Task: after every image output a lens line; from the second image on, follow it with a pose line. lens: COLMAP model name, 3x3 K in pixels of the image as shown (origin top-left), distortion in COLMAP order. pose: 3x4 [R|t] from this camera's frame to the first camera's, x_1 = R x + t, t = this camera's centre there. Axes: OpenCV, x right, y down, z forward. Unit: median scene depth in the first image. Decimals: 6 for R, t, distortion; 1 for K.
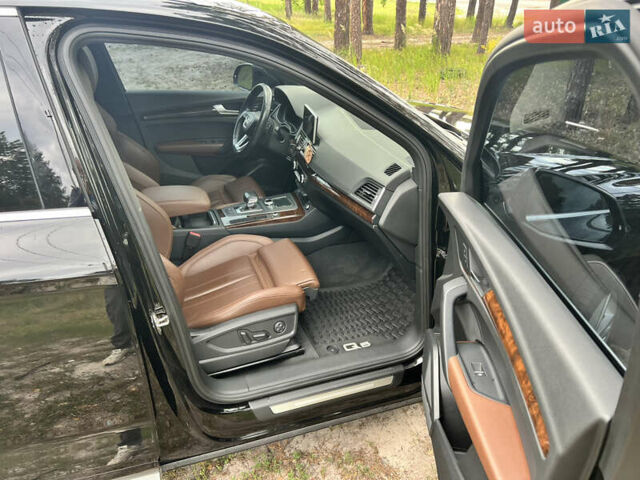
lens RADIAL K [[474.3, 0, 319.6], [0, 474.3, 232.9], [0, 0, 1]] dist [0.056692, -0.070049]
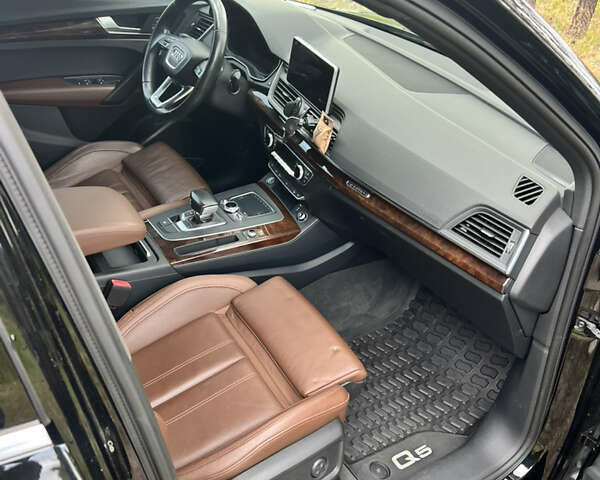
lens RADIAL K [[608.8, 0, 300.0], [0, 608.8, 240.0], [0, 0, 1]] dist [0.018598, 0.006619]
pose [[0.973963, -0.038772, 0.223369, -0.204844], [0.007970, 0.990514, 0.137181, -0.134037], [-0.226568, -0.131828, 0.965033, 0.272260]]
